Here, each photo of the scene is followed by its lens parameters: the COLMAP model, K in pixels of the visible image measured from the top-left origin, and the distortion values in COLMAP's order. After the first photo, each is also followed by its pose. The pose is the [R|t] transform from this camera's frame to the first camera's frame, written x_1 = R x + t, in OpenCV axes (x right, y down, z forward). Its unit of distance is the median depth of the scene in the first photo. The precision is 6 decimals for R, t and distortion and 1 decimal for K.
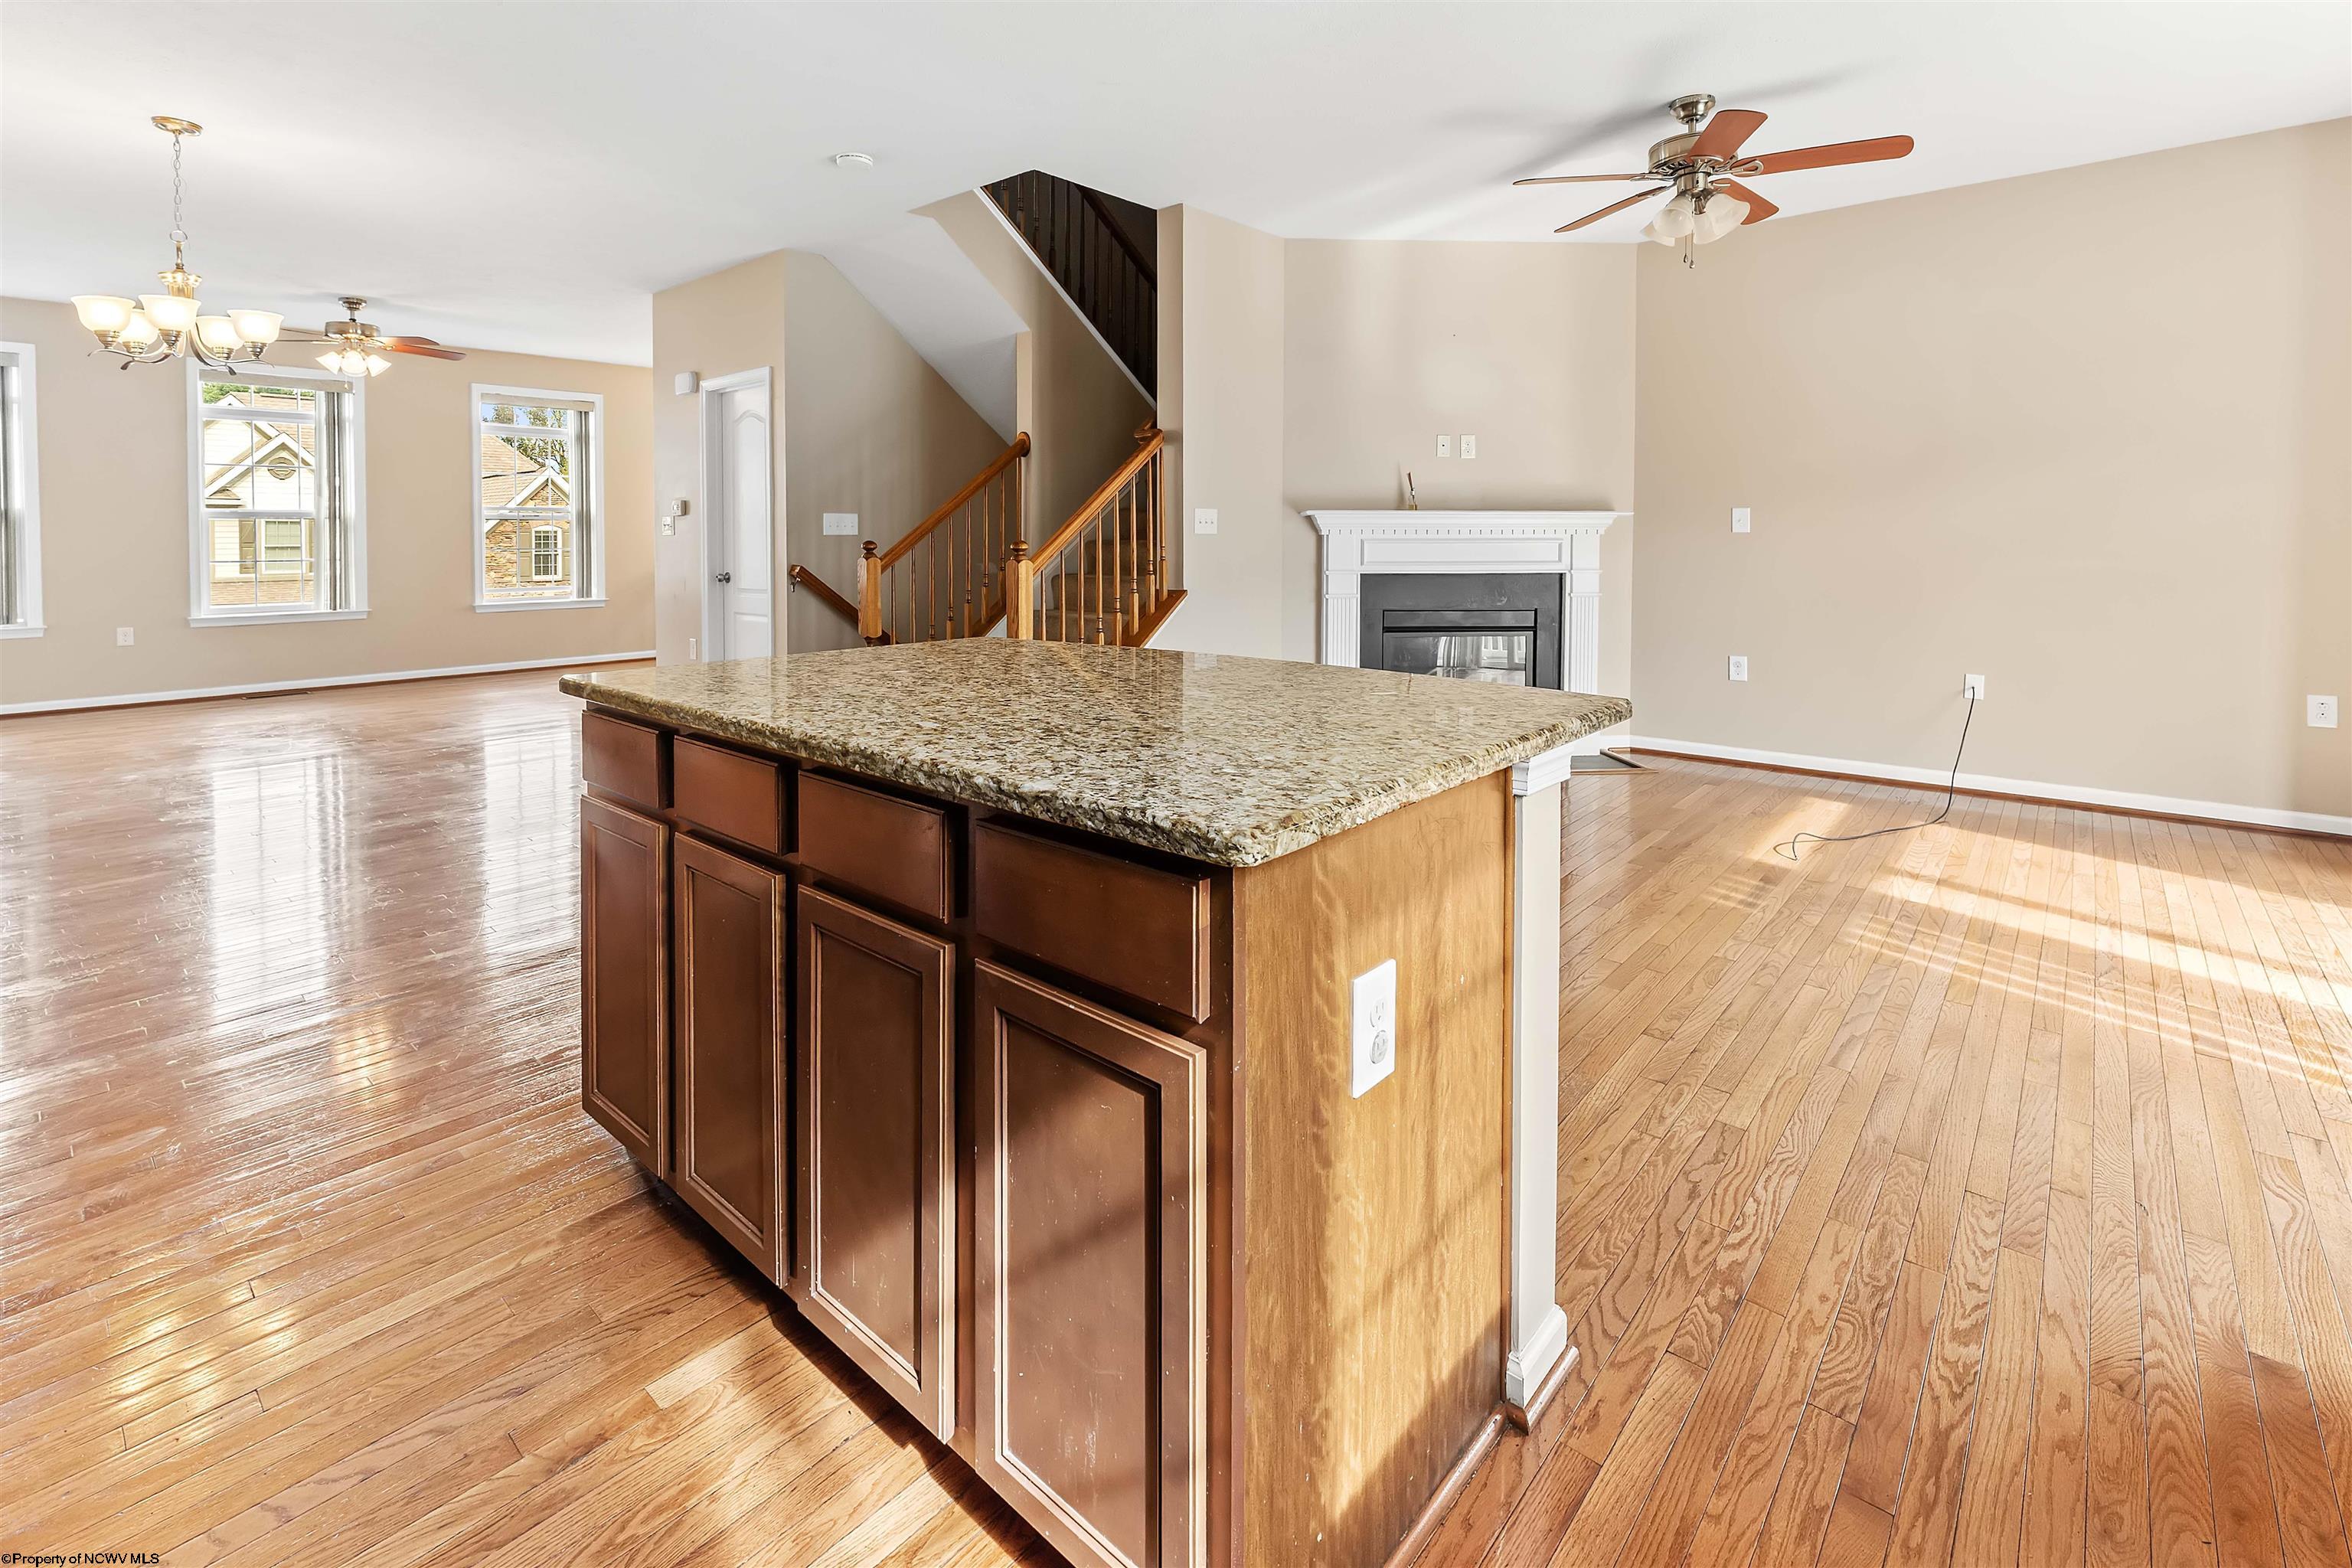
lens RADIAL K [[1023.1, 0, 1179.4], [0, 1023.1, 552.3], [0, 0, 1]] dist [-0.005408, 0.001738]
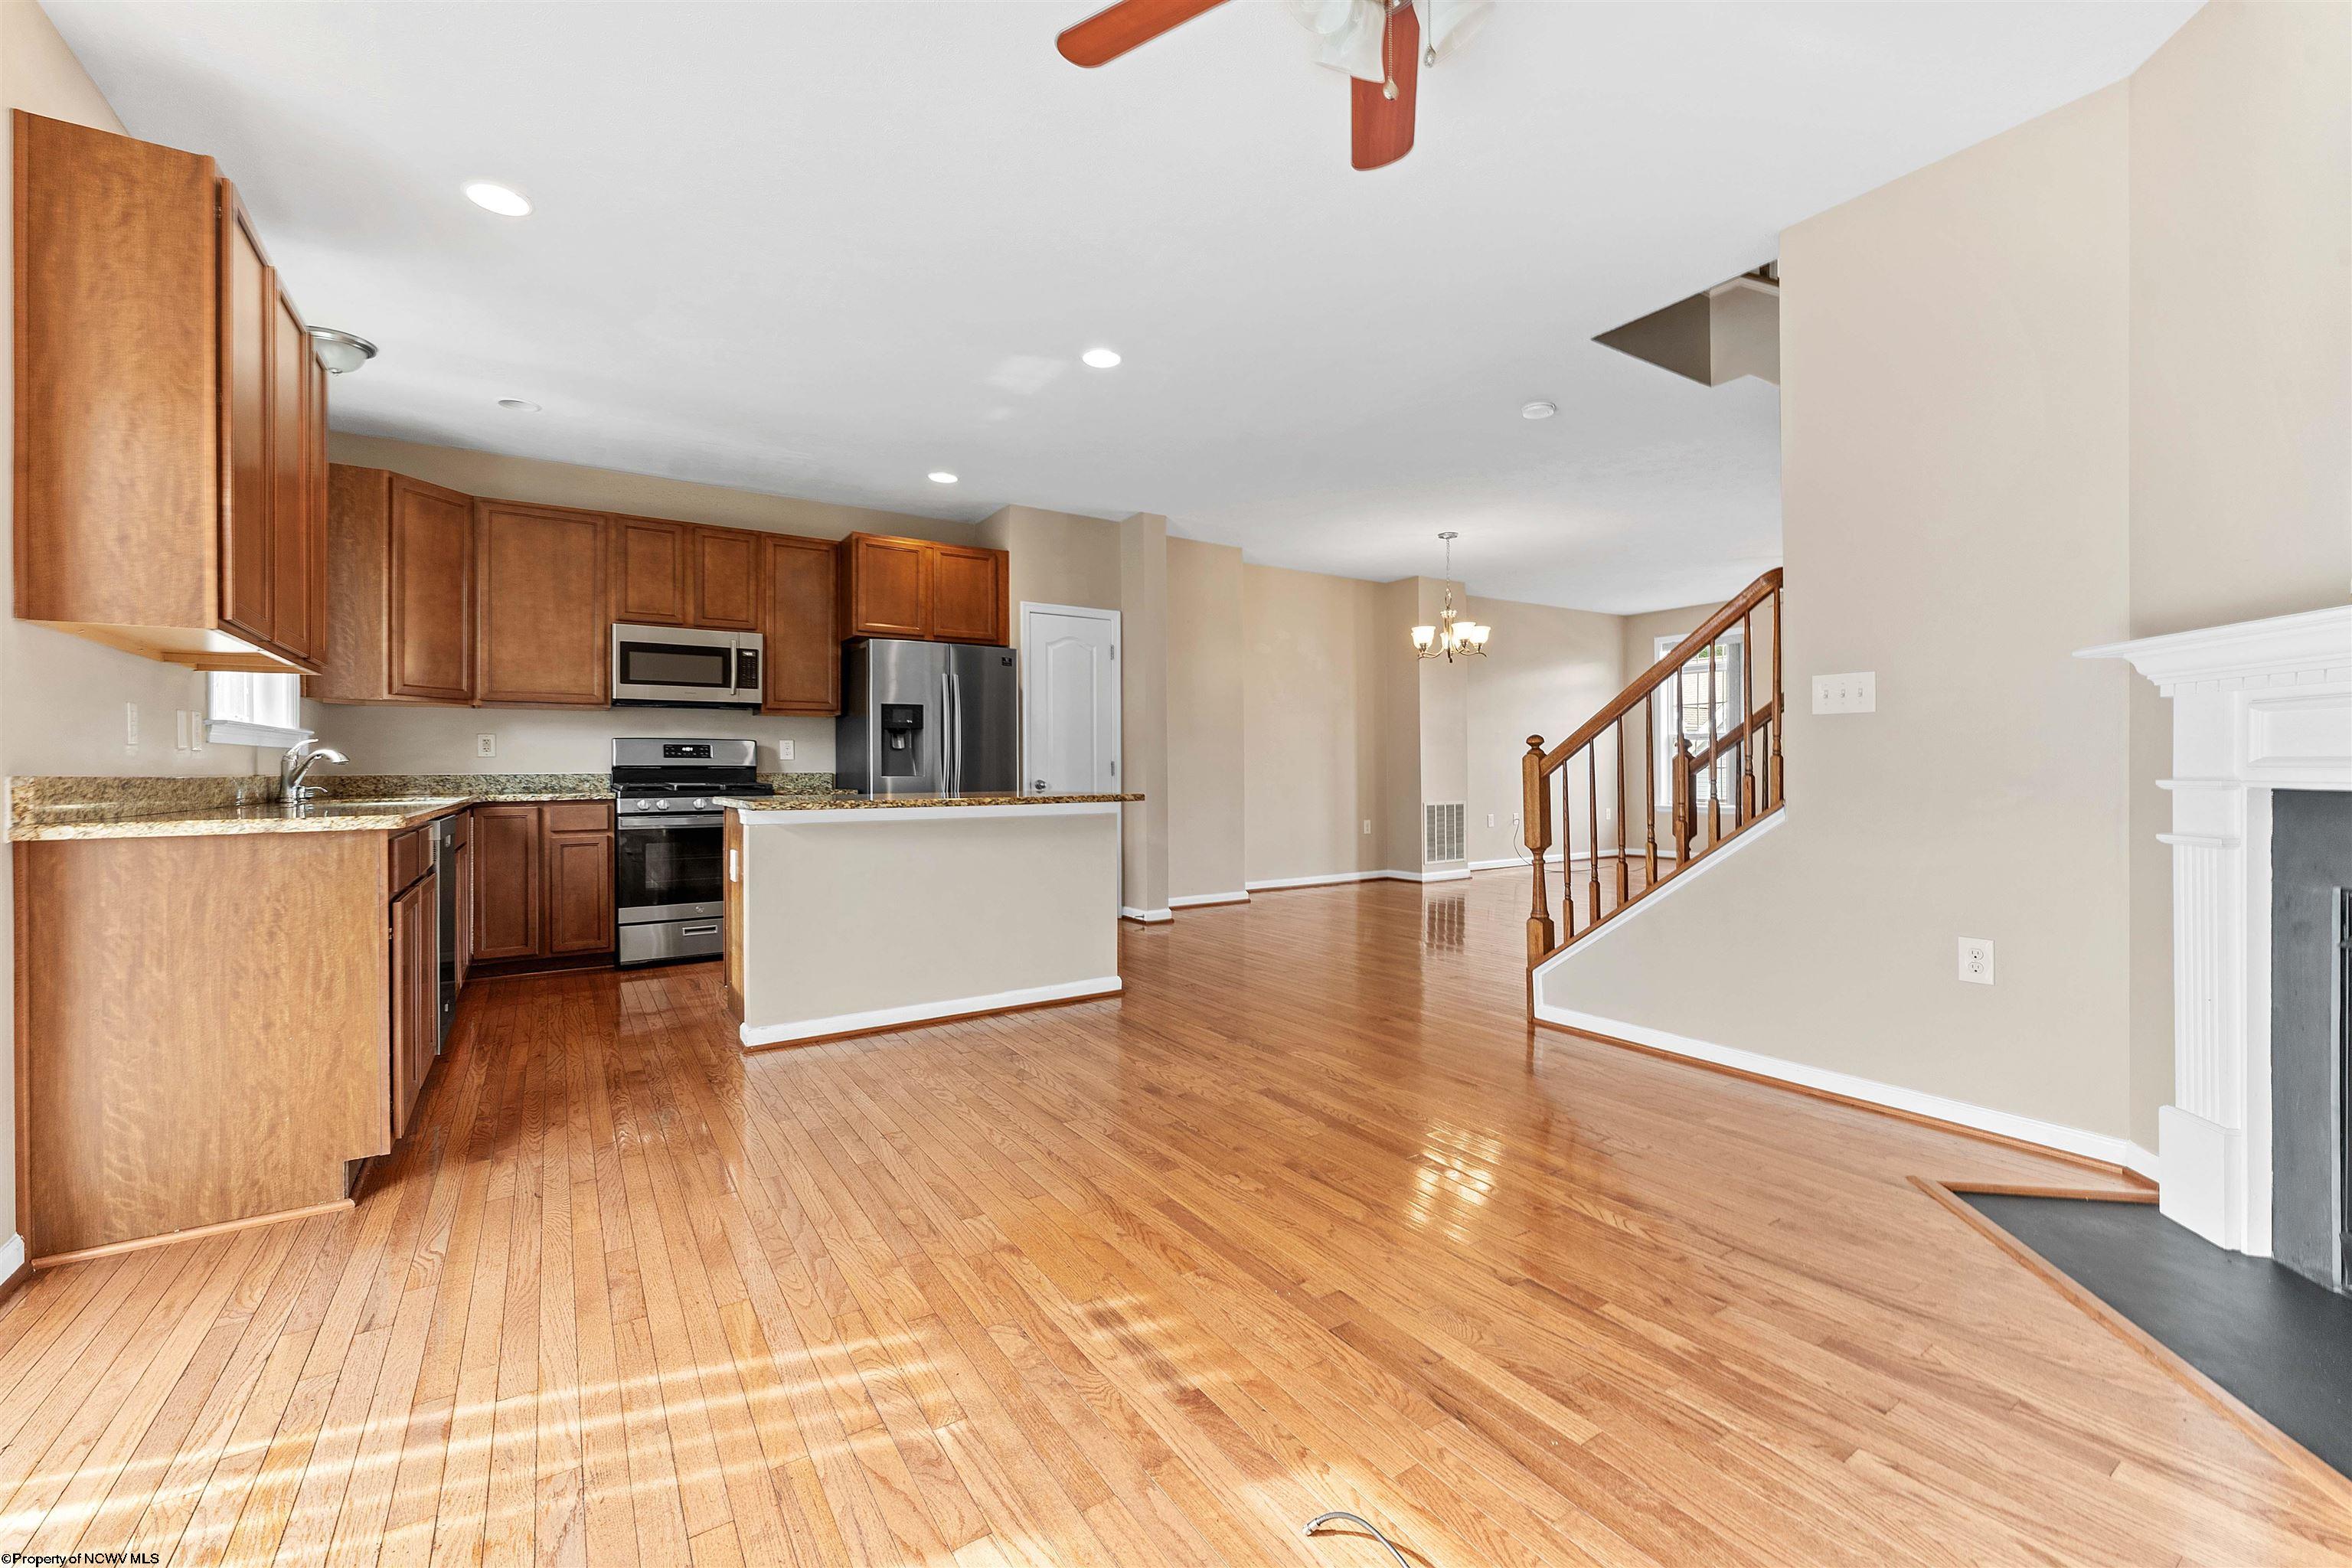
lens RADIAL K [[974.1, 0, 1198.9], [0, 974.1, 761.2], [0, 0, 1]] dist [0.001750, -0.000263]
pose [[-0.247765, -0.005592, -0.968804, 0.656944], [-0.008318, 0.999959, -0.003645, 0.015477], [0.968785, 0.007156, -0.247801, 0.717221]]
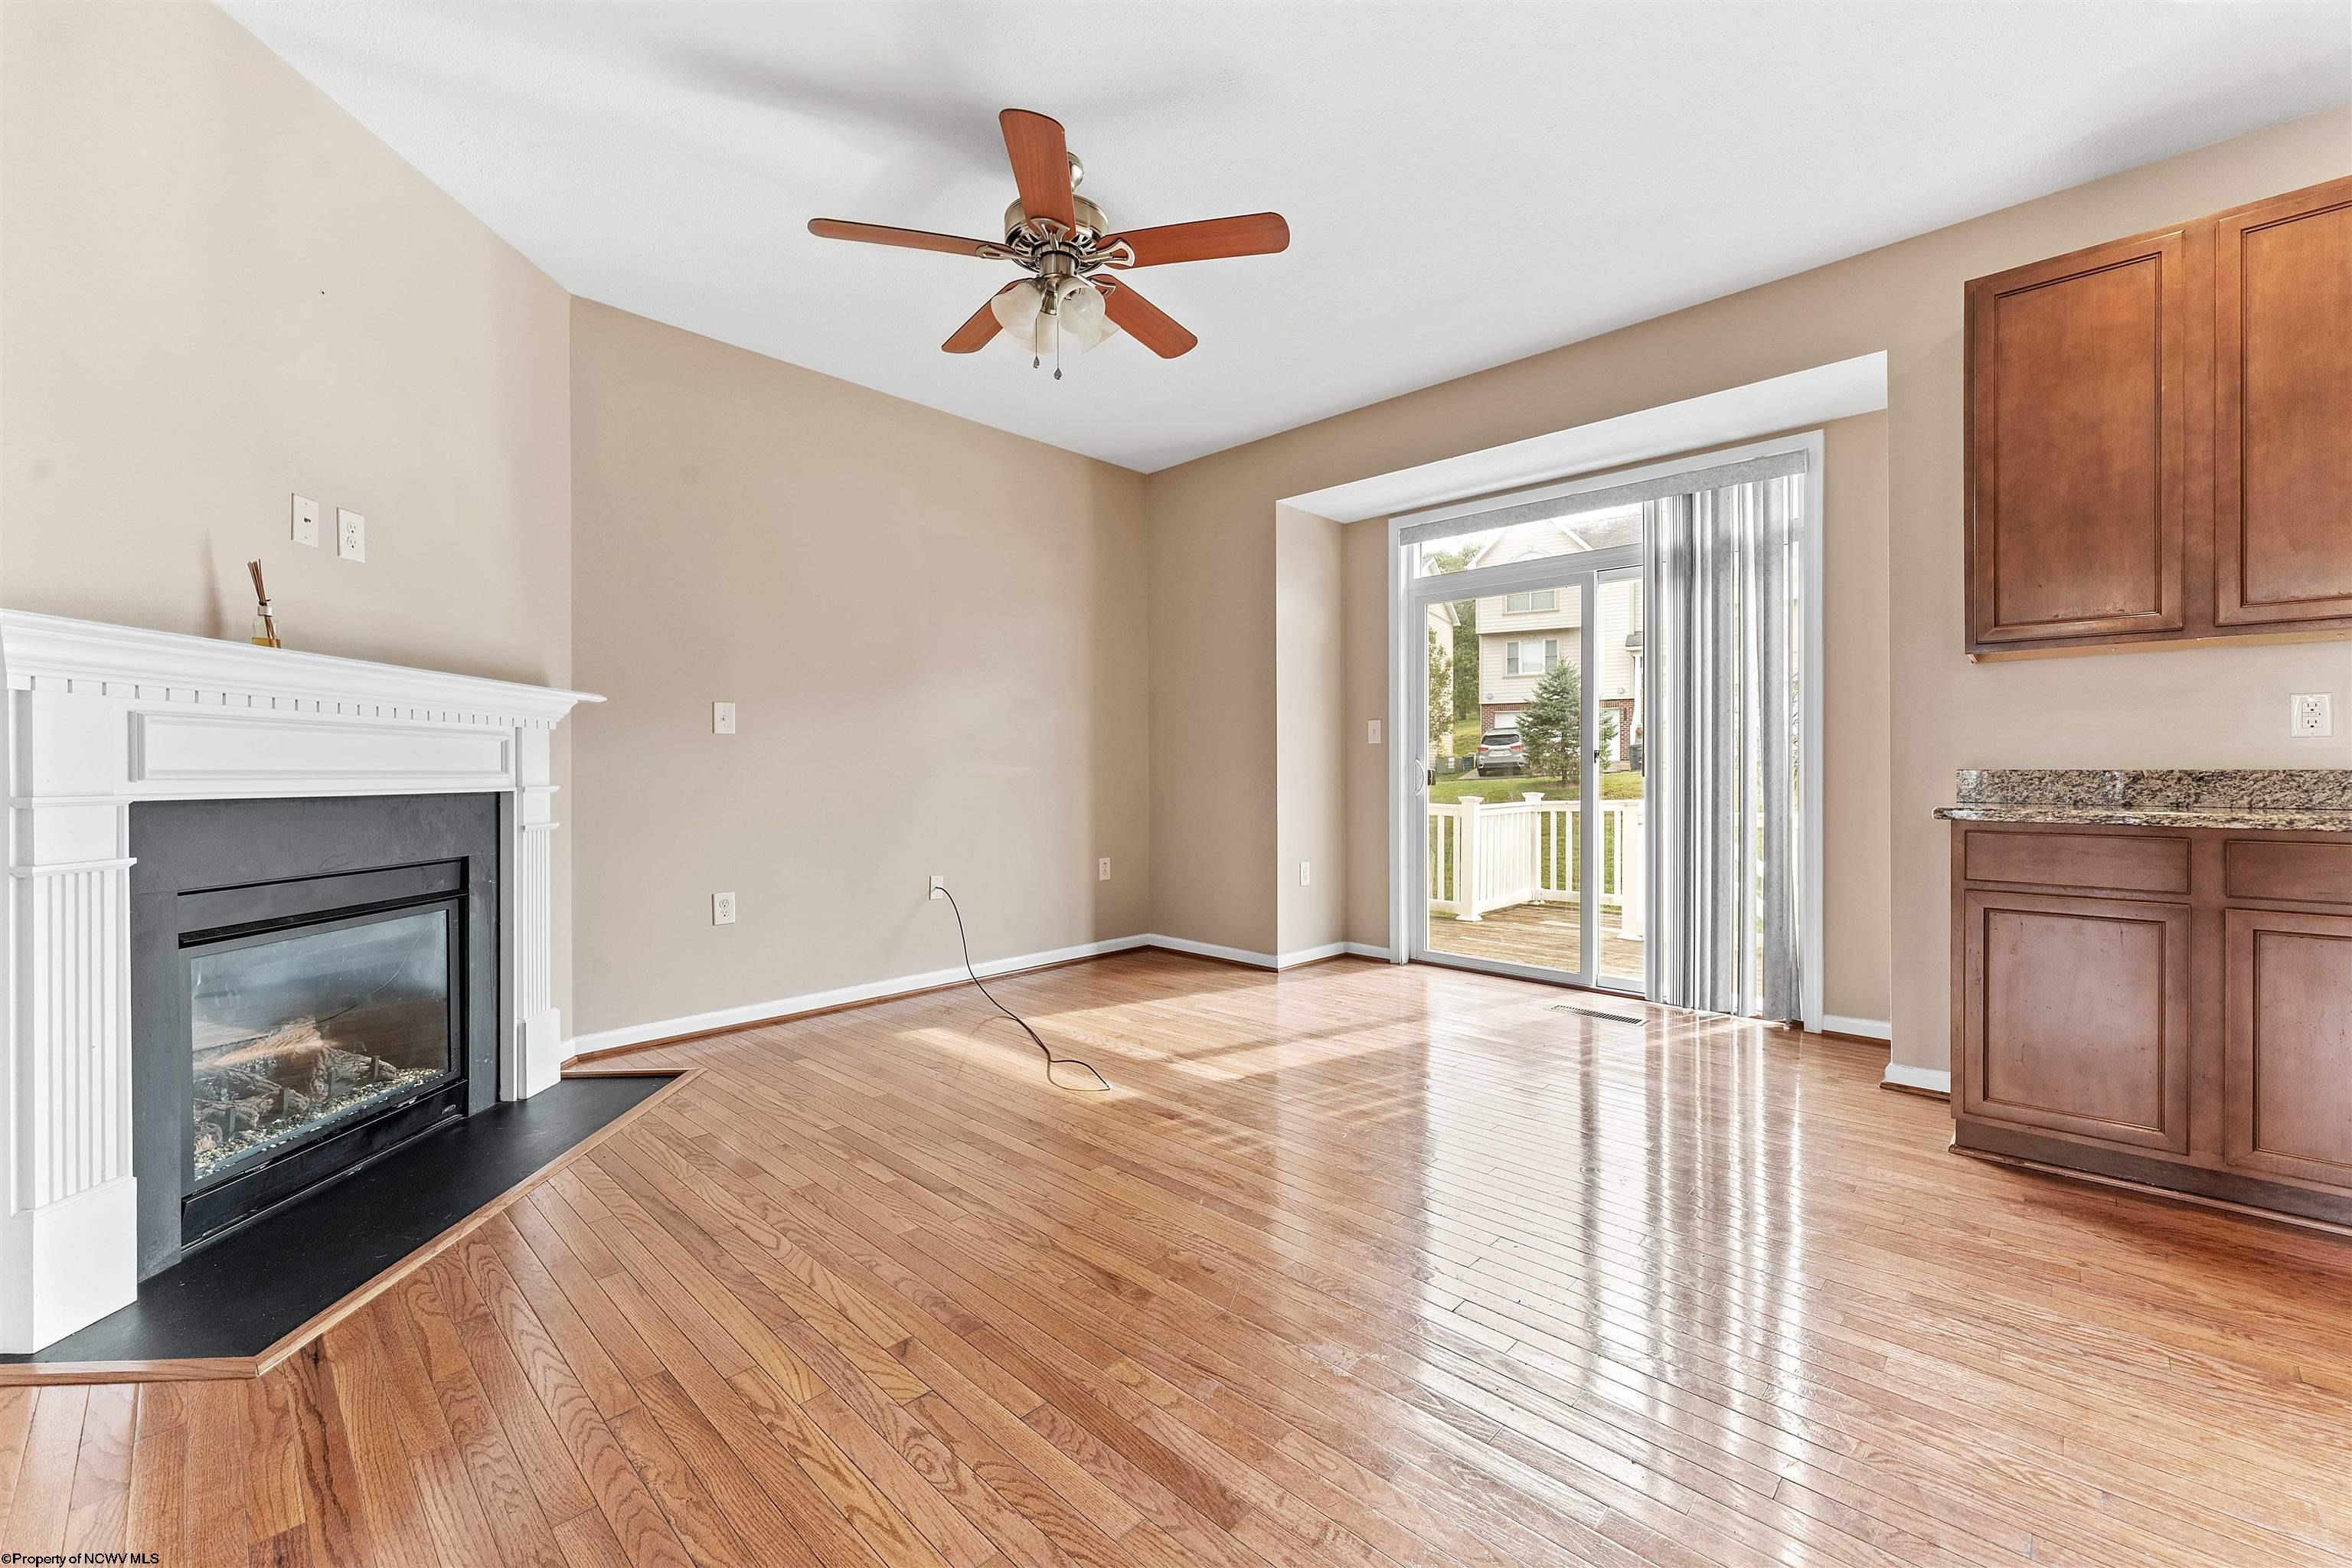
lens RADIAL K [[929.6, 0, 1180.0], [0, 929.6, 776.4], [0, 0, 1]] dist [0.003575, 0.000136]
pose [[0.050436, -0.002785, 0.998723, -0.145385], [0.017760, 0.999840, 0.001891, 0.017379], [-0.998569, 0.017642, 0.050478, 0.609976]]
